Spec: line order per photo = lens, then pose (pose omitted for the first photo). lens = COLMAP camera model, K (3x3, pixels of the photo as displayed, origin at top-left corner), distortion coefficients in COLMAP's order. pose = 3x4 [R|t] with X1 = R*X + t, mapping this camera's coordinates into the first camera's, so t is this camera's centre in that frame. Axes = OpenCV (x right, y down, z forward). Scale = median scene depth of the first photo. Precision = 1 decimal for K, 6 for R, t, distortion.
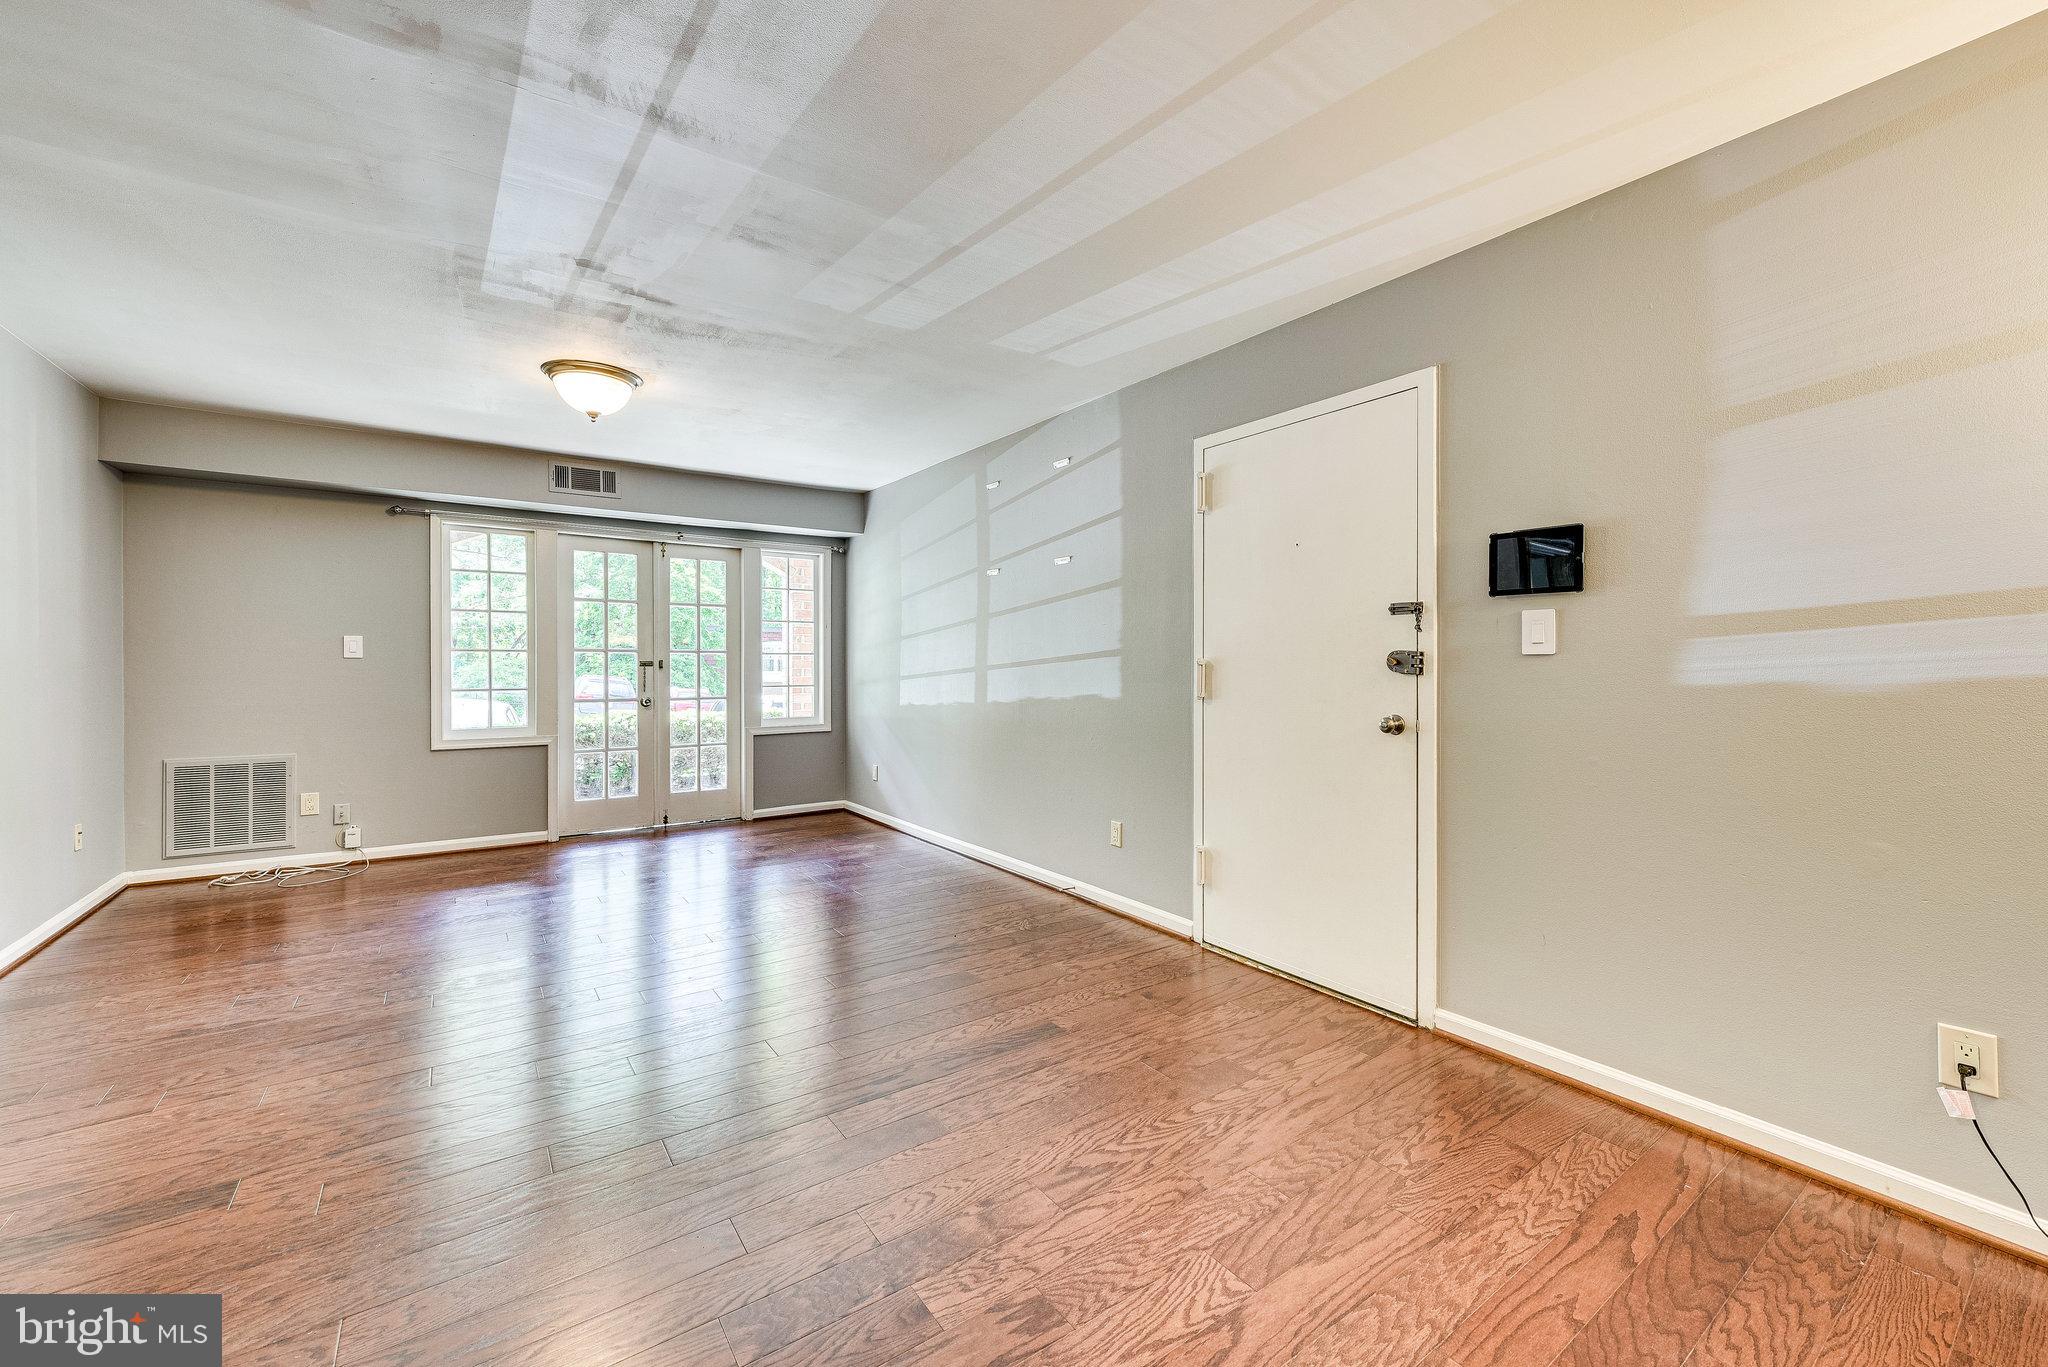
lens RADIAL K [[807.2, 0, 1034.1], [0, 807.2, 667.5], [0, 0, 1]] dist [0.005790, -0.003428]
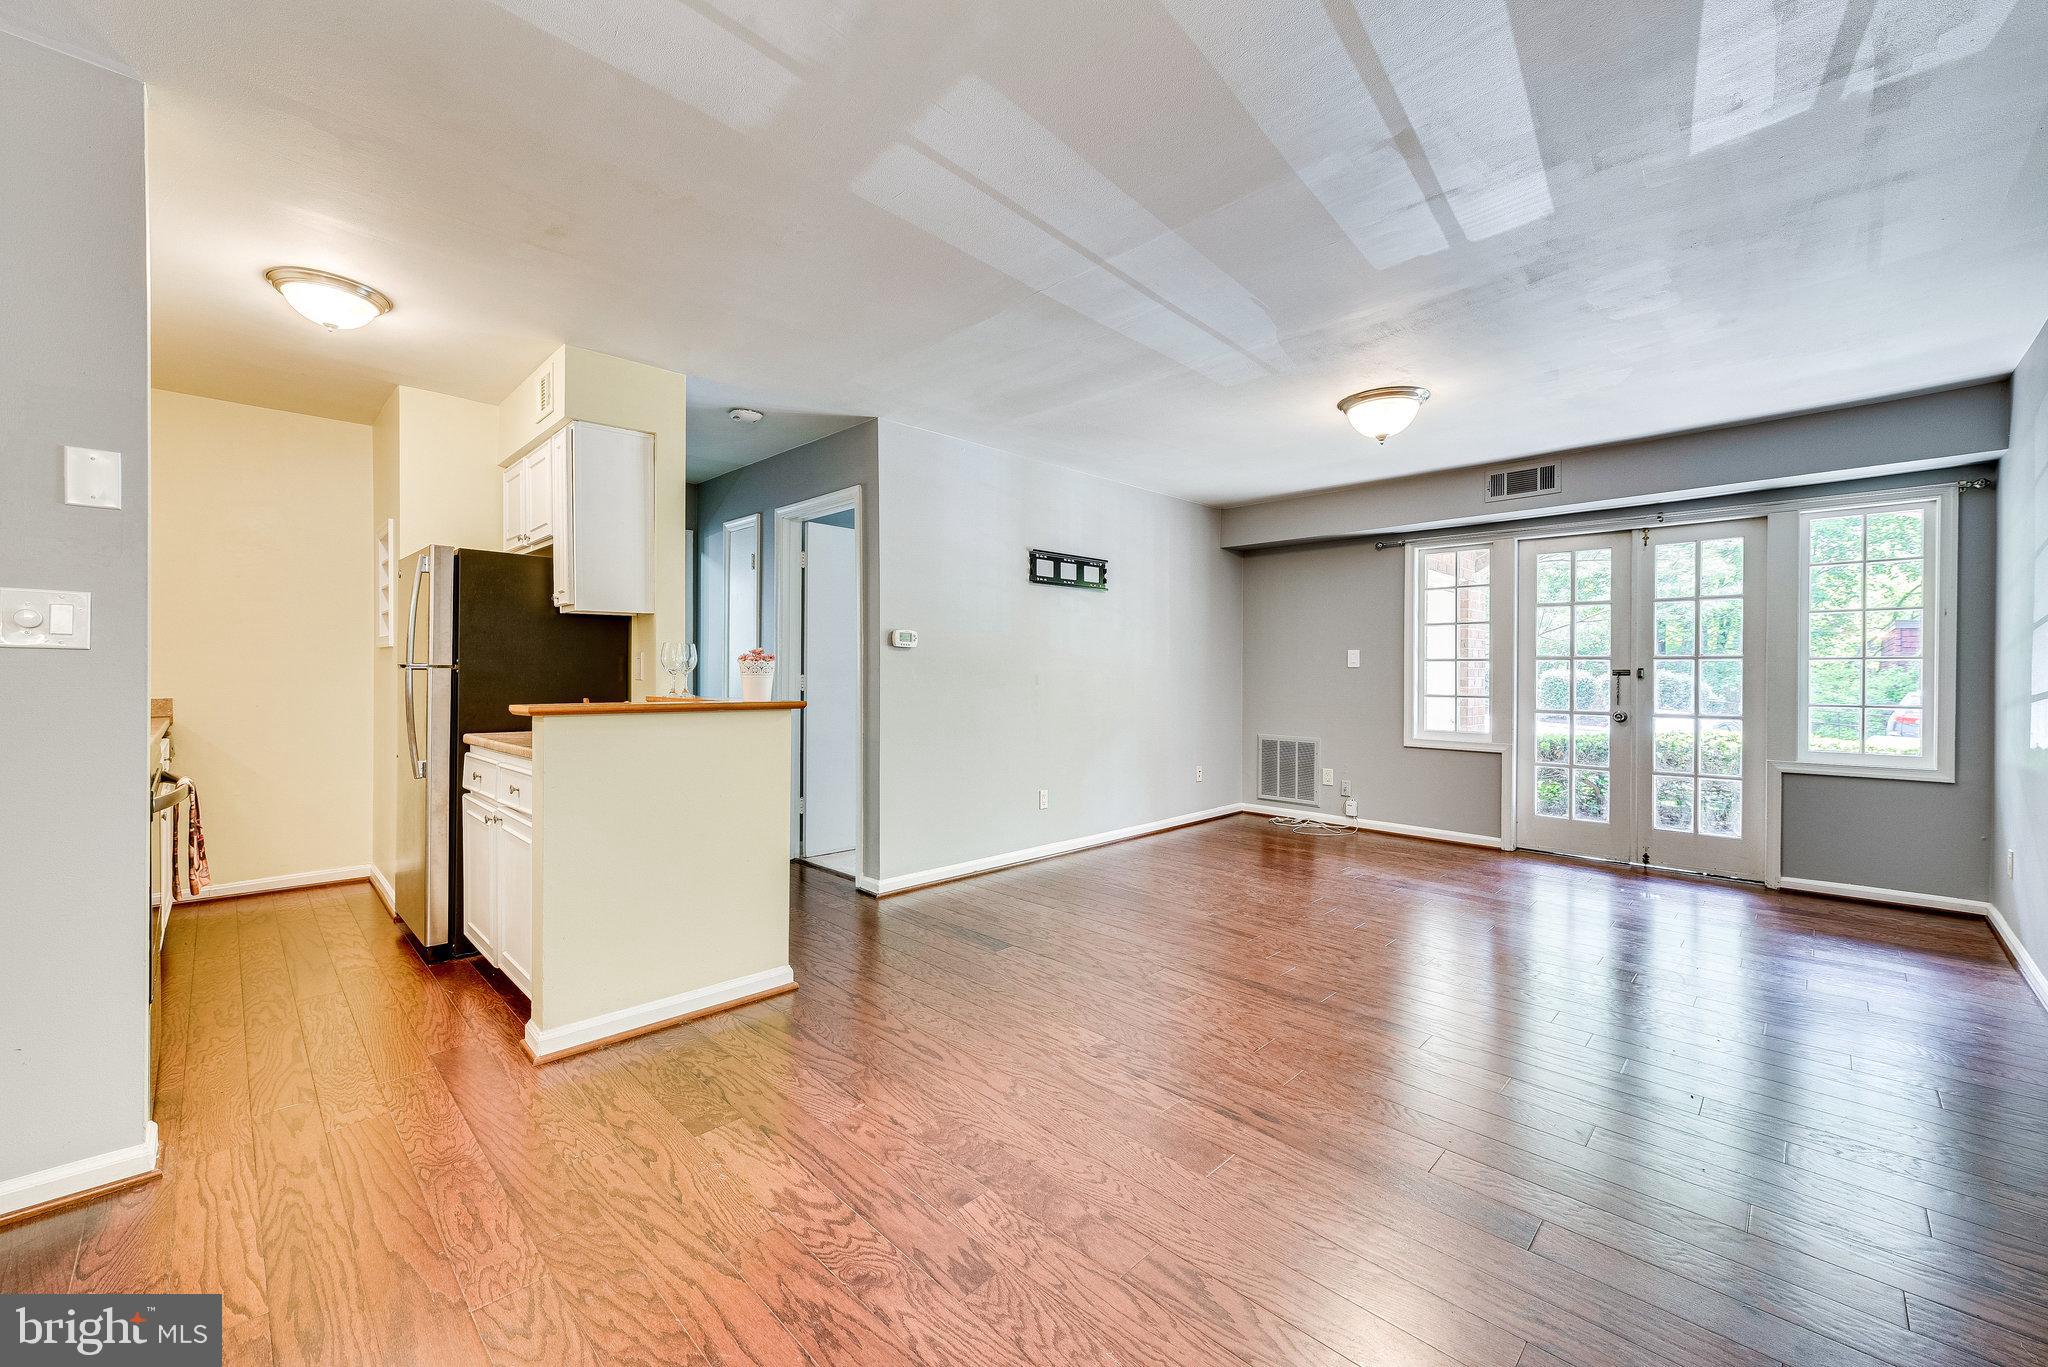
lens RADIAL K [[807.2, 0, 1016.6], [0, 807.2, 678.5], [0, 0, 1]] dist [0.005790, -0.003428]
pose [[0.161591, 0.007916, -0.986826, 0.333730], [-0.007700, 0.999948, 0.006760, 0.001027], [0.986828, 0.006506, 0.161644, 0.274792]]
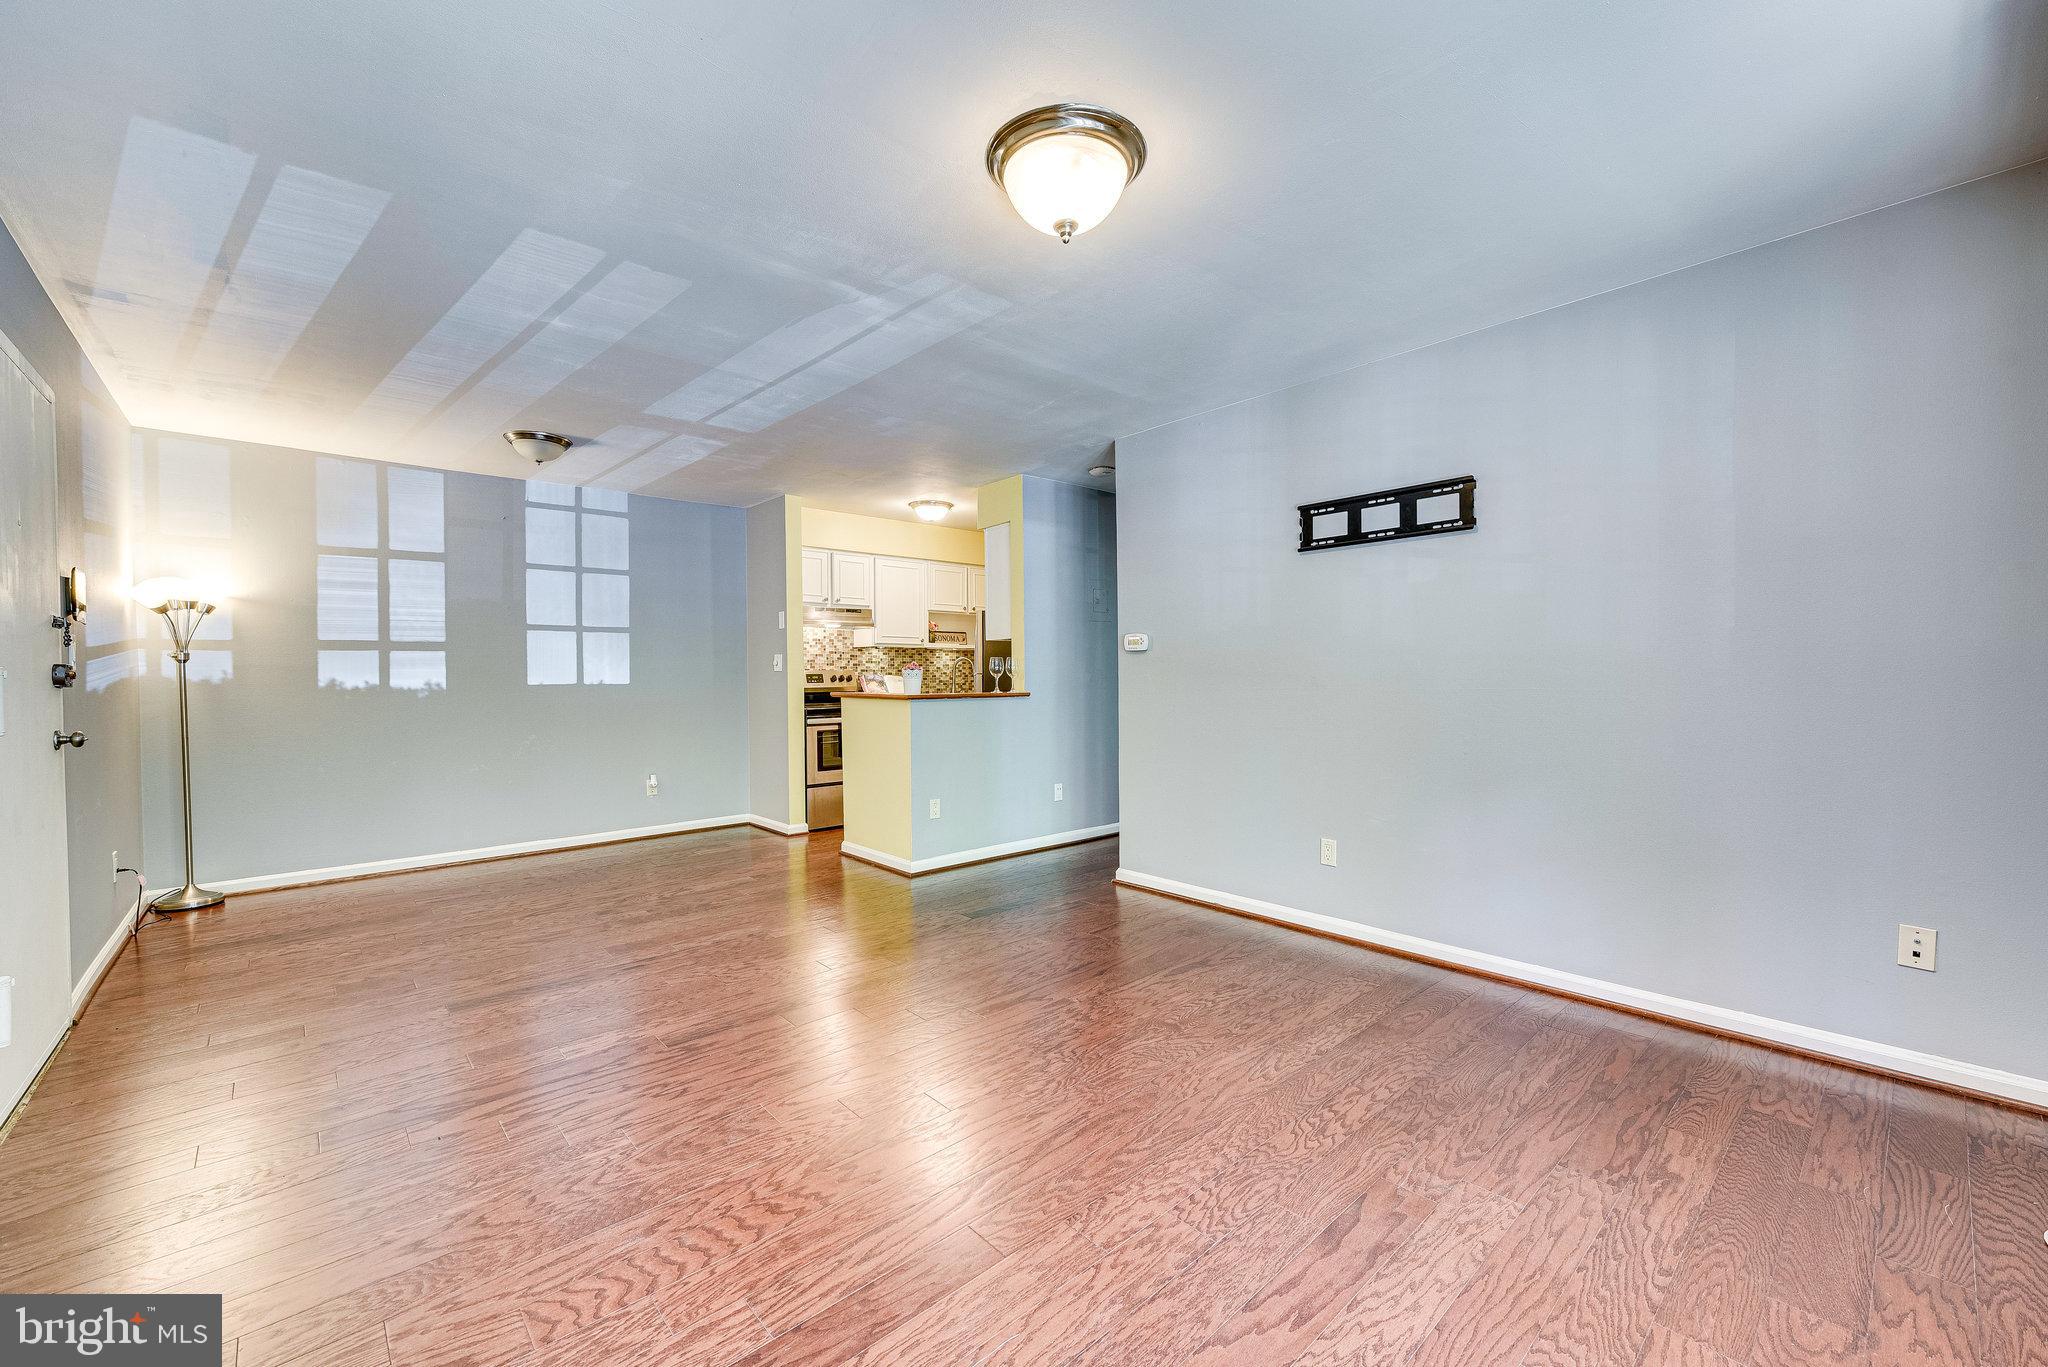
lens RADIAL K [[807.2, 0, 1031.5], [0, 807.2, 687.0], [0, 0, 1]] dist [0.005790, -0.003428]
pose [[-0.994178, 0.008050, -0.107446, -0.356516], [0.006230, 0.999832, 0.017267, -0.001465], [0.107567, 0.016497, -0.994061, 1.209812]]
